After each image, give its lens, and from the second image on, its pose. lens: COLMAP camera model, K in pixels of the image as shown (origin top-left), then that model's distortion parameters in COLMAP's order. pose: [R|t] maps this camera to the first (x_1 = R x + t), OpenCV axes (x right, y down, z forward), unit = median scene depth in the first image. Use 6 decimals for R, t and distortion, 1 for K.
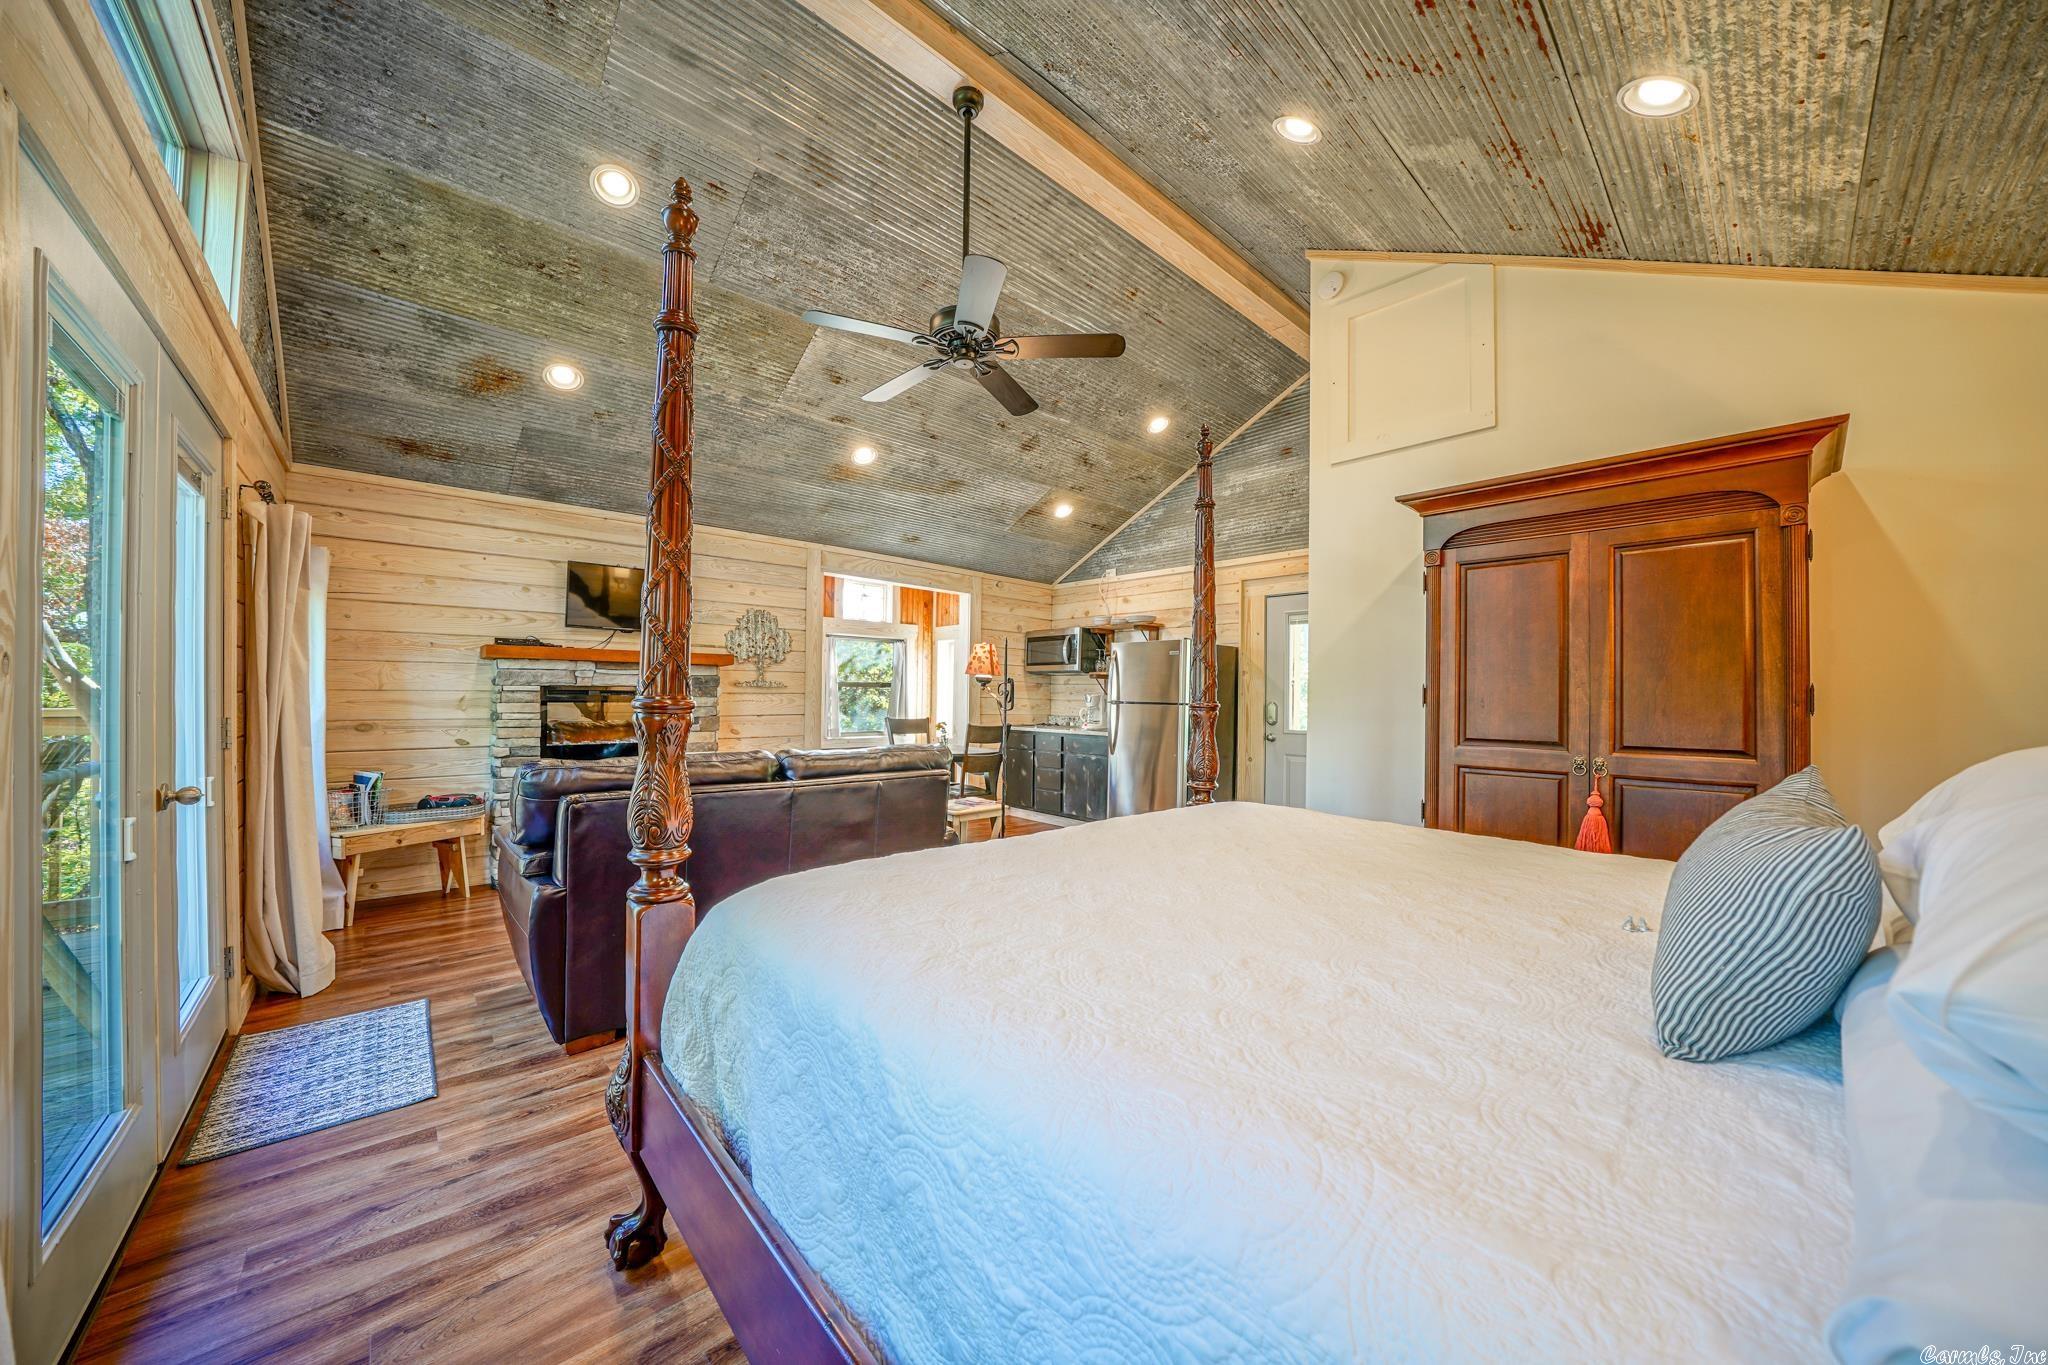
lens RADIAL K [[688.2, 0, 993.1], [0, 688.2, 690.5], [0, 0, 1]] dist [-0.000756, -0.000024]
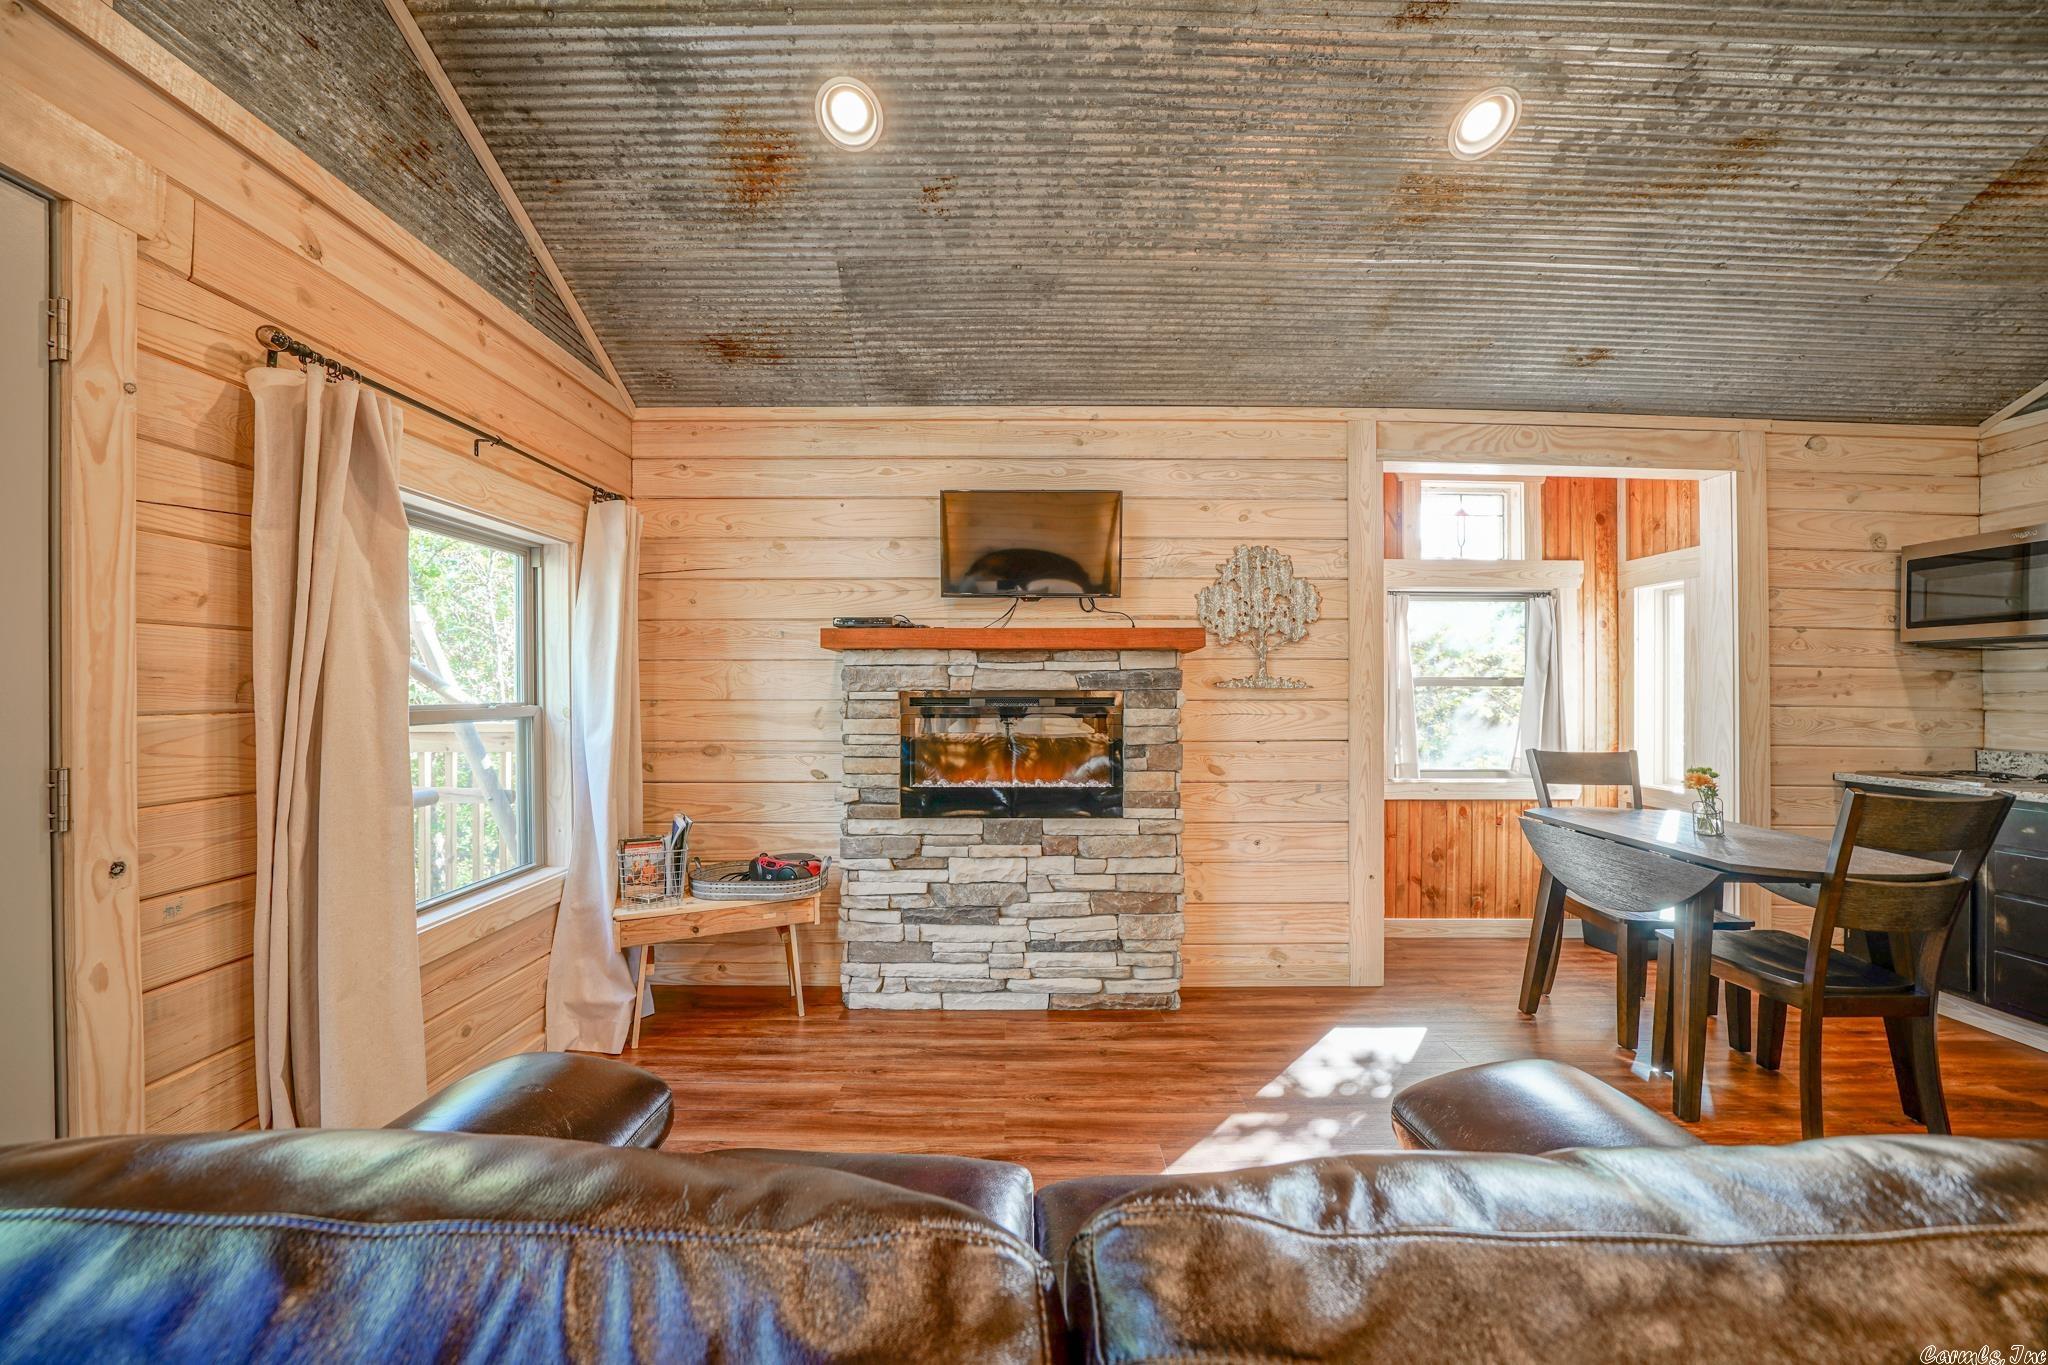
lens RADIAL K [[688.7, 0, 1024.0], [0, 688.7, 682.5], [0, 0, 1]] dist [-0.034804, 0.005316]
pose [[0.755796, -0.018391, -0.654549, -0.121546], [0.010177, 0.999815, -0.016340, -0.002753], [0.654729, 0.005688, 0.755843, 0.450692]]
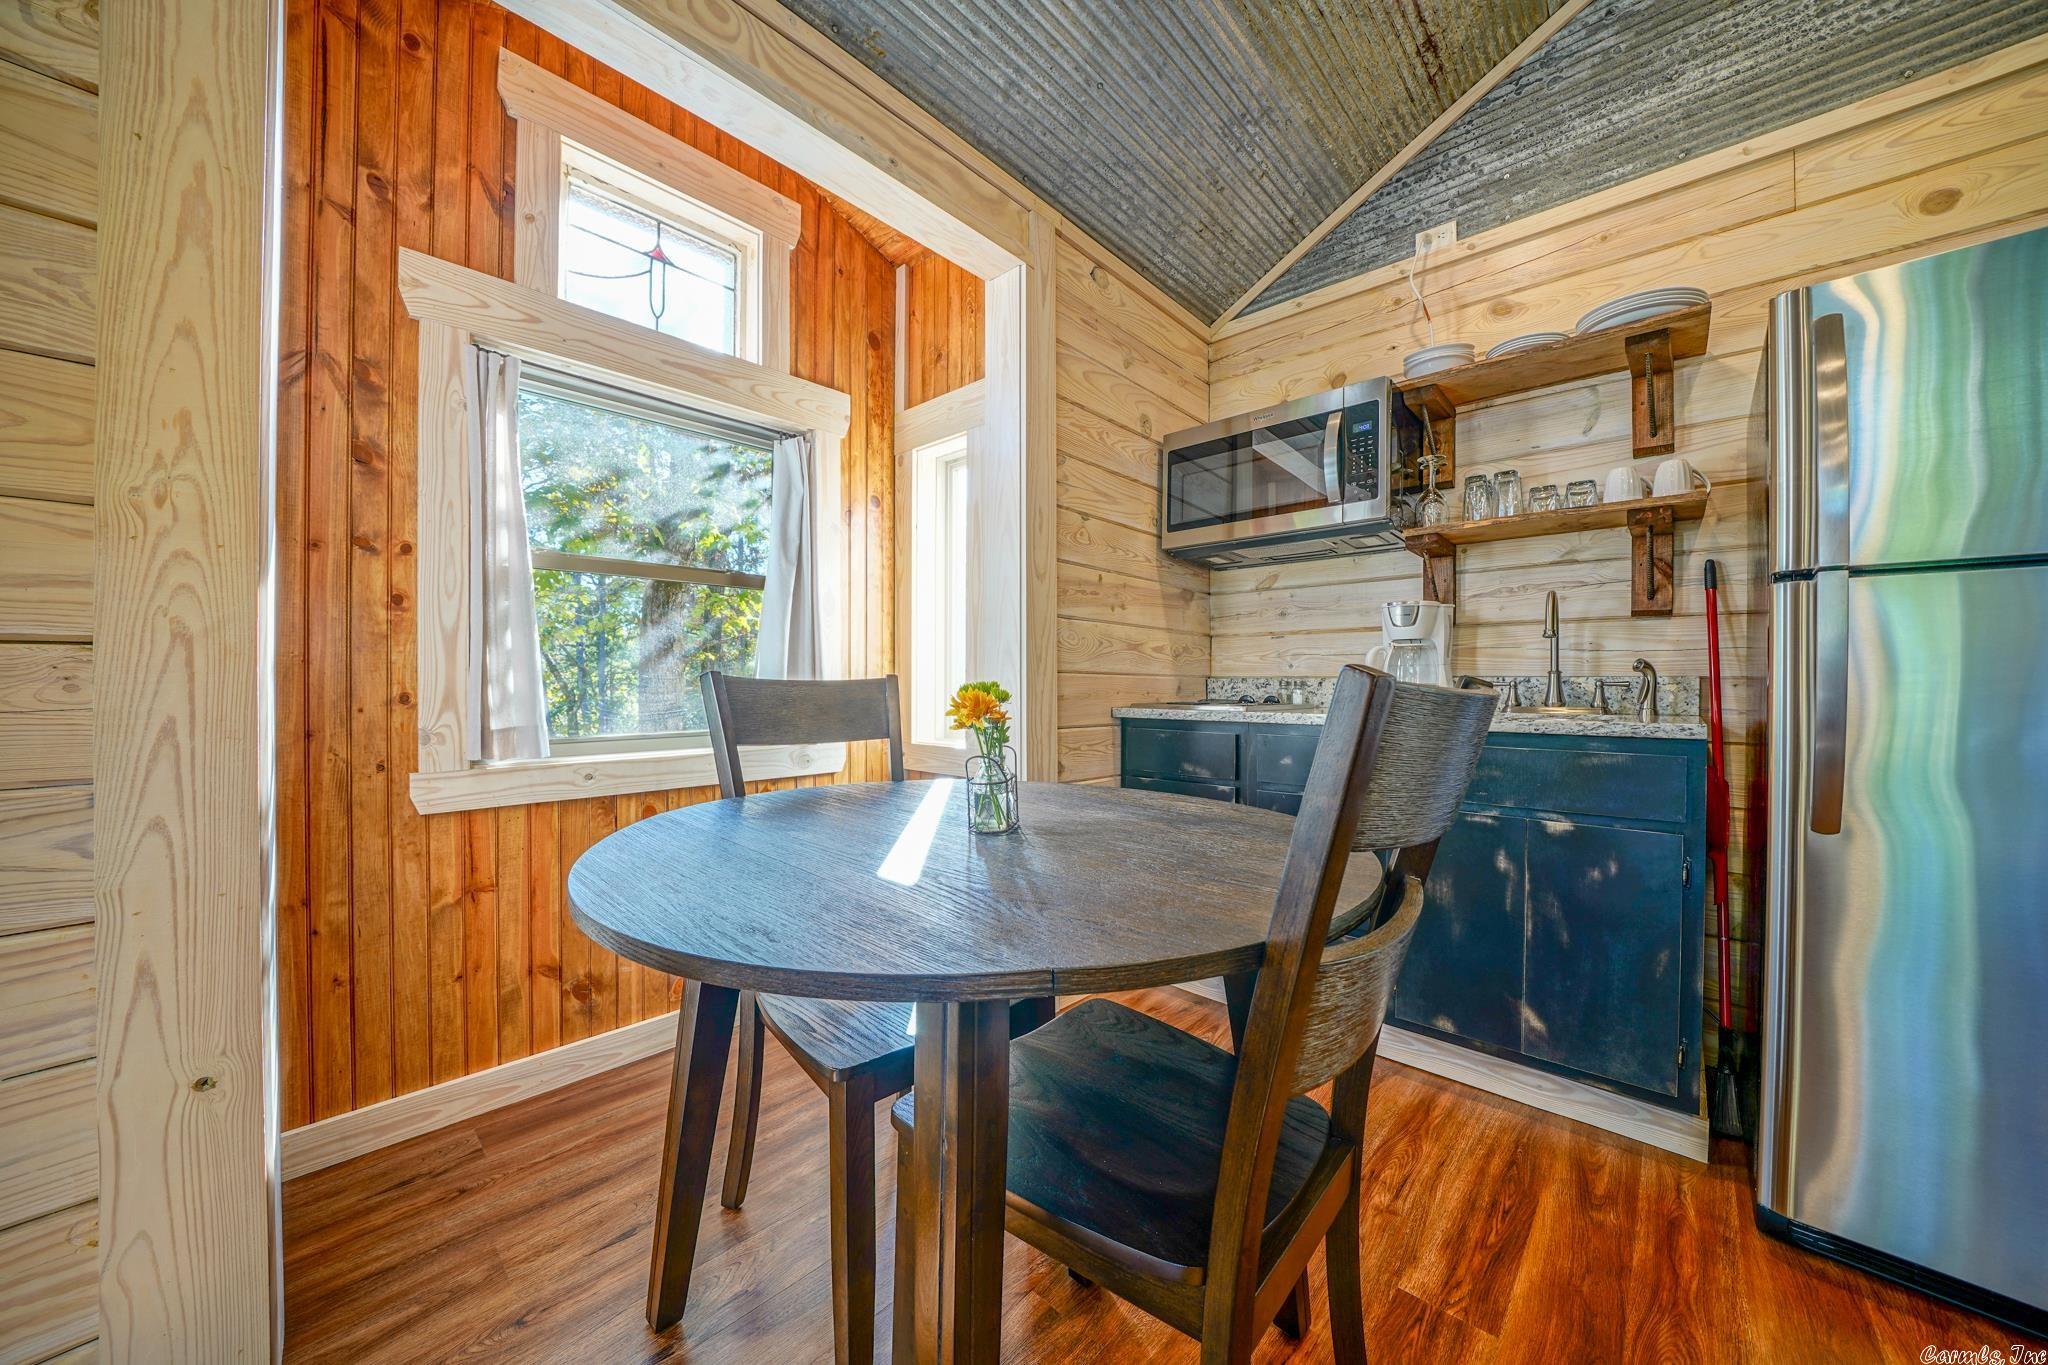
lens RADIAL K [[726.3, 0, 986.5], [0, 726.3, 673.9], [0, 0, 1]] dist [-0.000945, -0.000018]
pose [[0.997026, -0.014951, 0.075608, -0.091314], [0.014970, 0.999888, 0.000320, 0.043537], [-0.075604, 0.000812, 0.997138, 0.820132]]
